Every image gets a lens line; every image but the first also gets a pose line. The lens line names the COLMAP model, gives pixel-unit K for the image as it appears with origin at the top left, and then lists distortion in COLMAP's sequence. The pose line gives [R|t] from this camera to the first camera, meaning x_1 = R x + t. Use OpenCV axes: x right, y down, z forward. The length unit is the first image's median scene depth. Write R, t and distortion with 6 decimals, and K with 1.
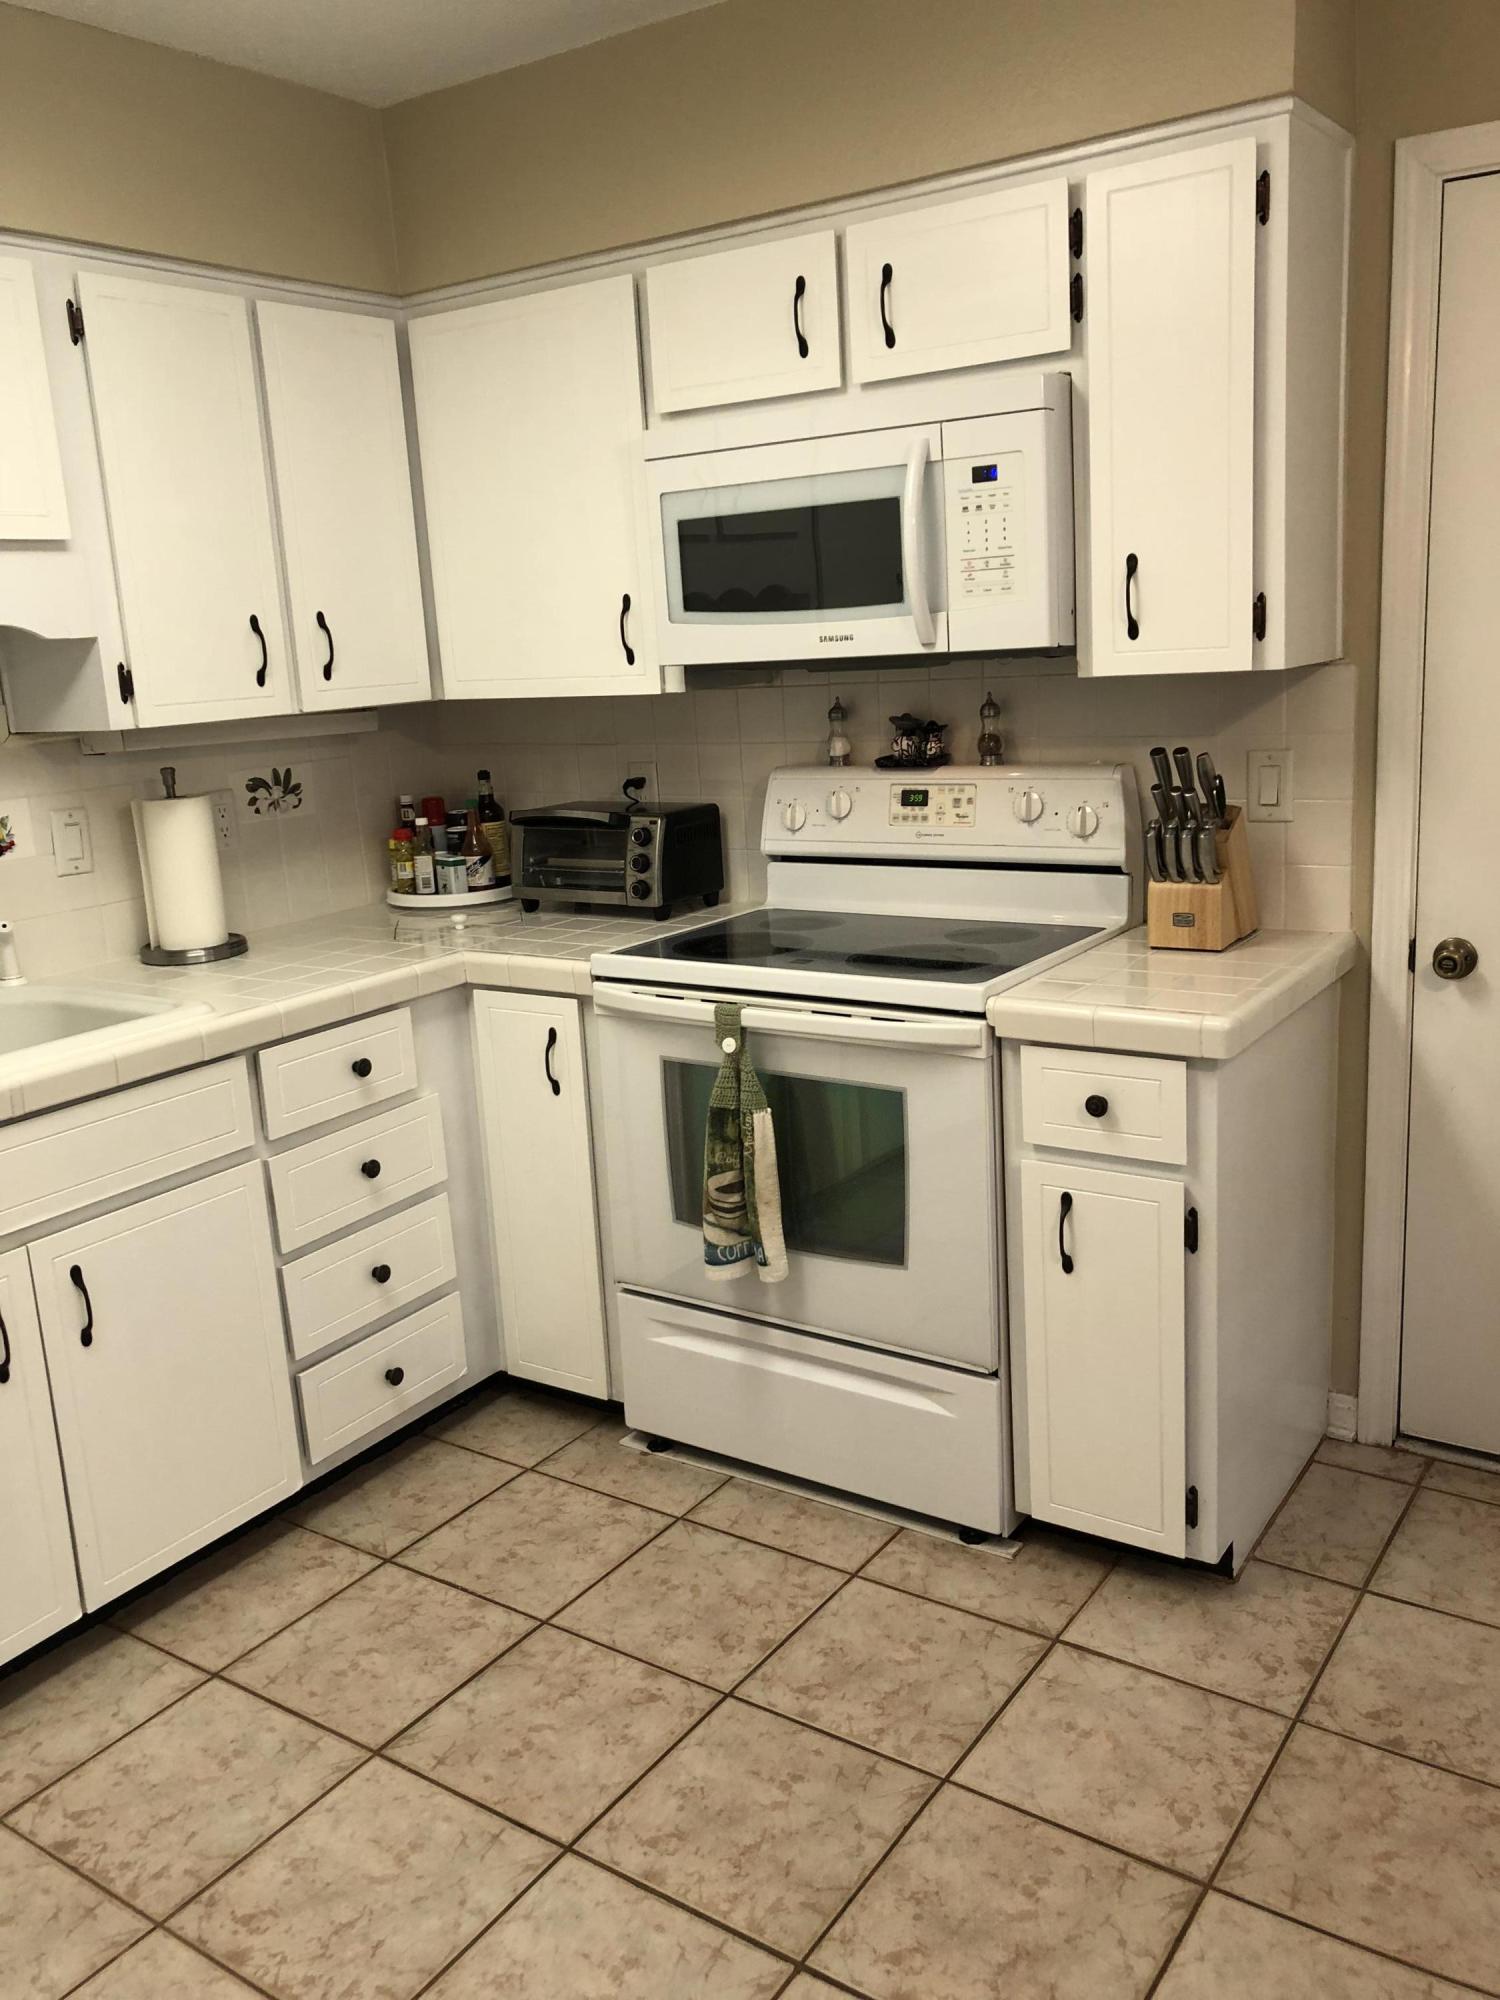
lens RADIAL K [[1631.8, 0, 745.2], [0, 1631.8, 1004.0], [0, 0, 1]] dist [0.045928, -0.040861]
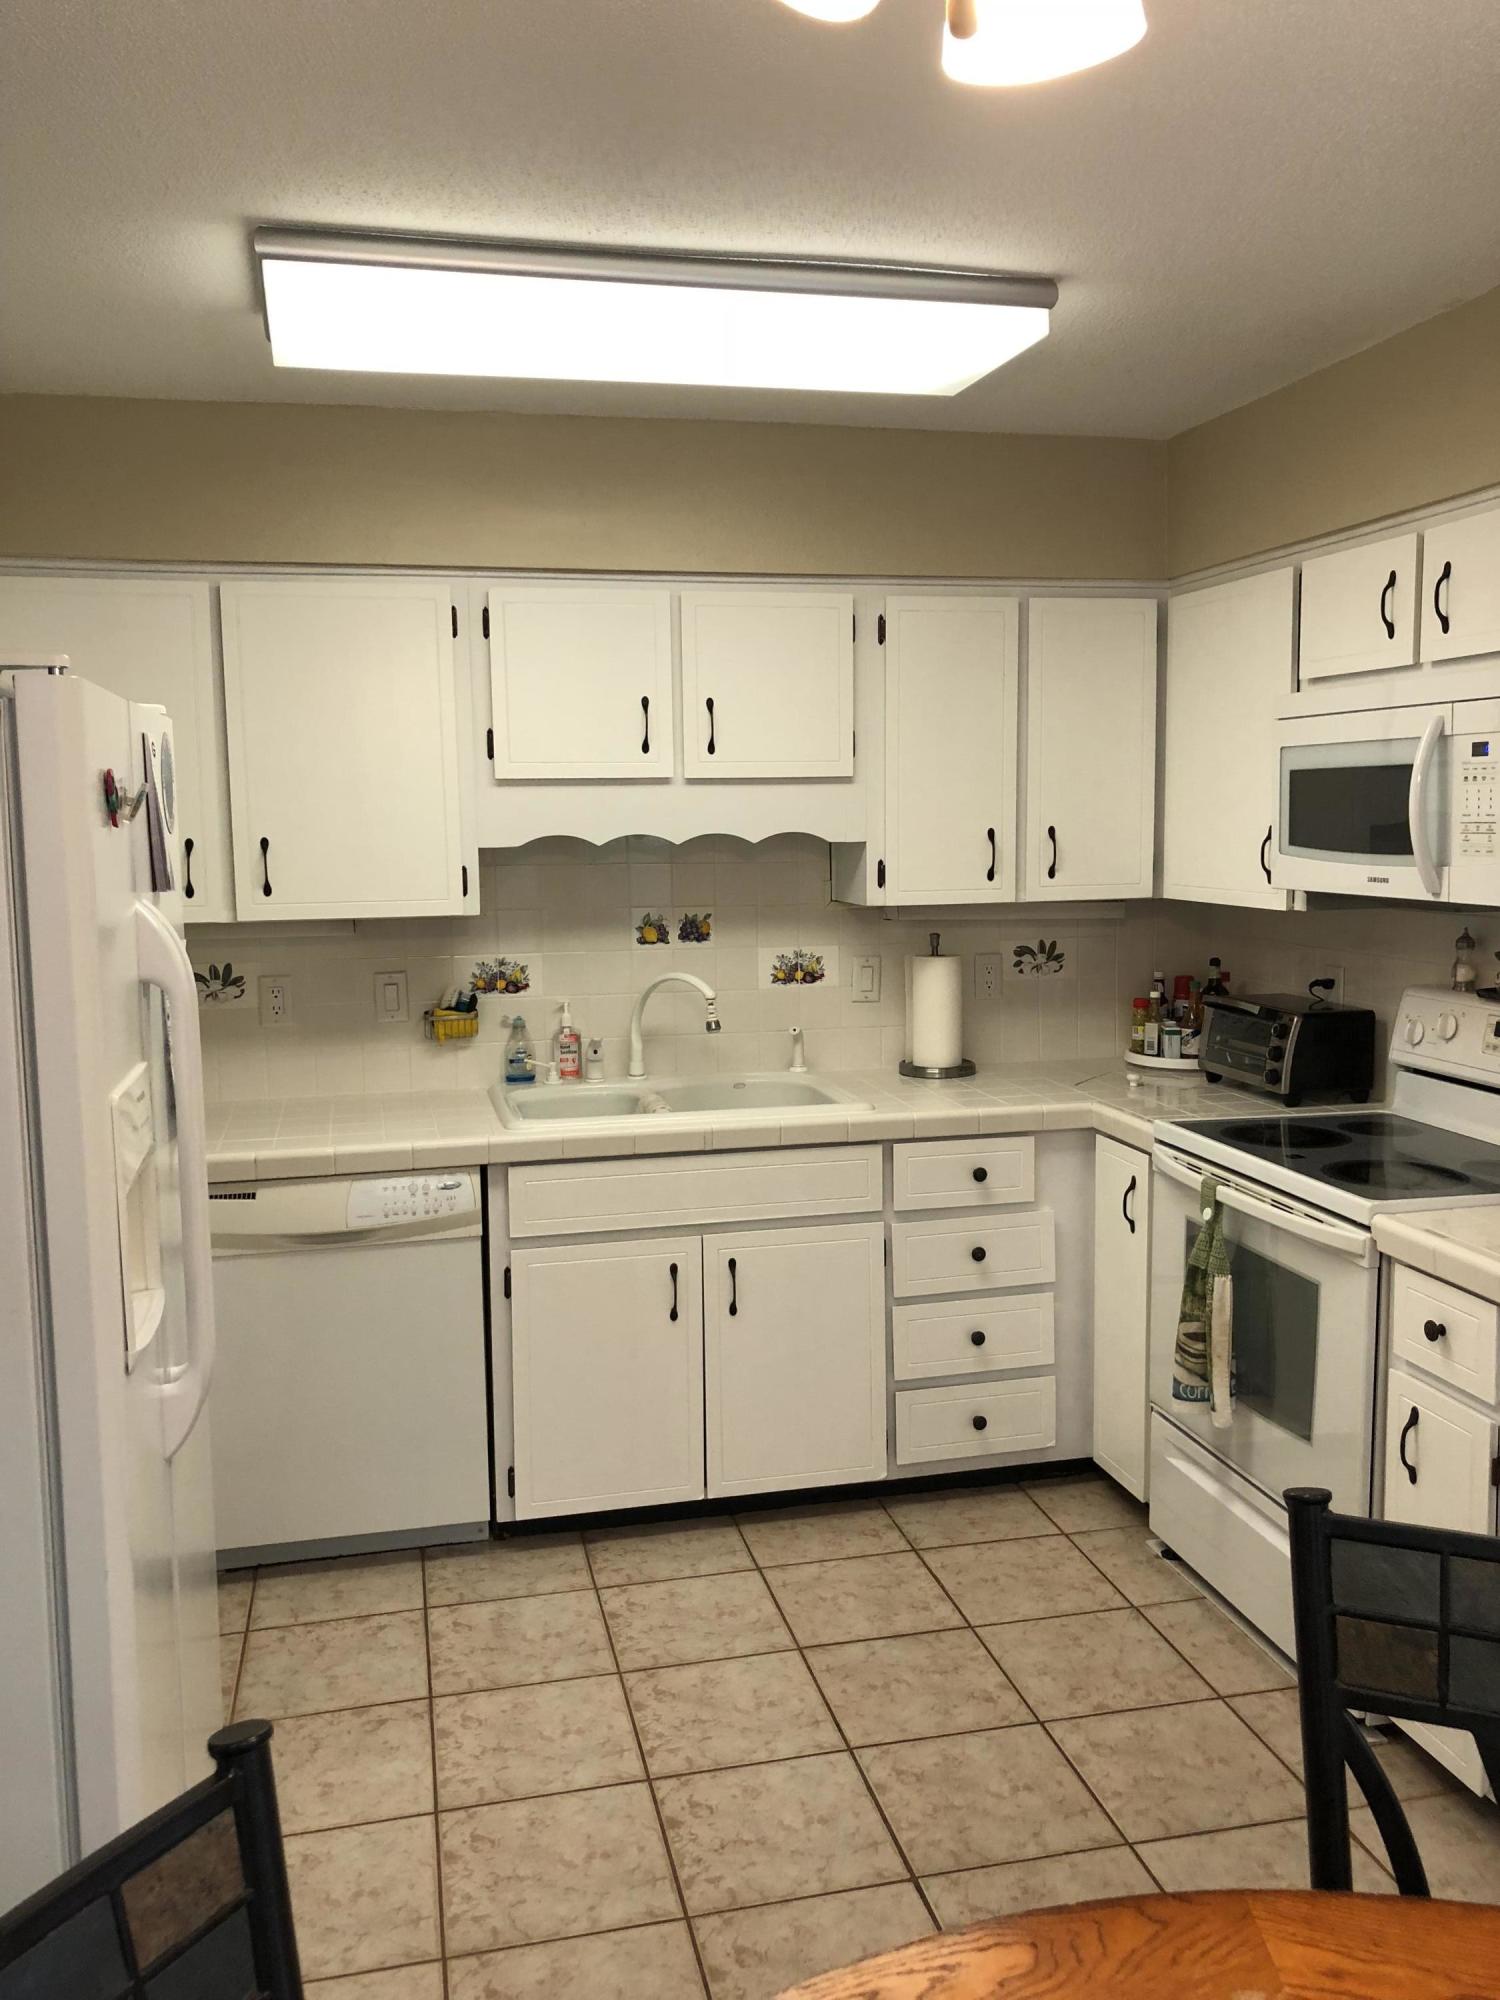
lens RADIAL K [[1631.8, 0, 740.8], [0, 1631.8, 1008.5], [0, 0, 1]] dist [0.045928, -0.040861]
pose [[0.737573, 0.129200, -0.662792, 0.481434], [-0.180618, 0.983510, -0.009278, -0.046202], [0.650663, 0.126555, 0.748746, -0.116739]]
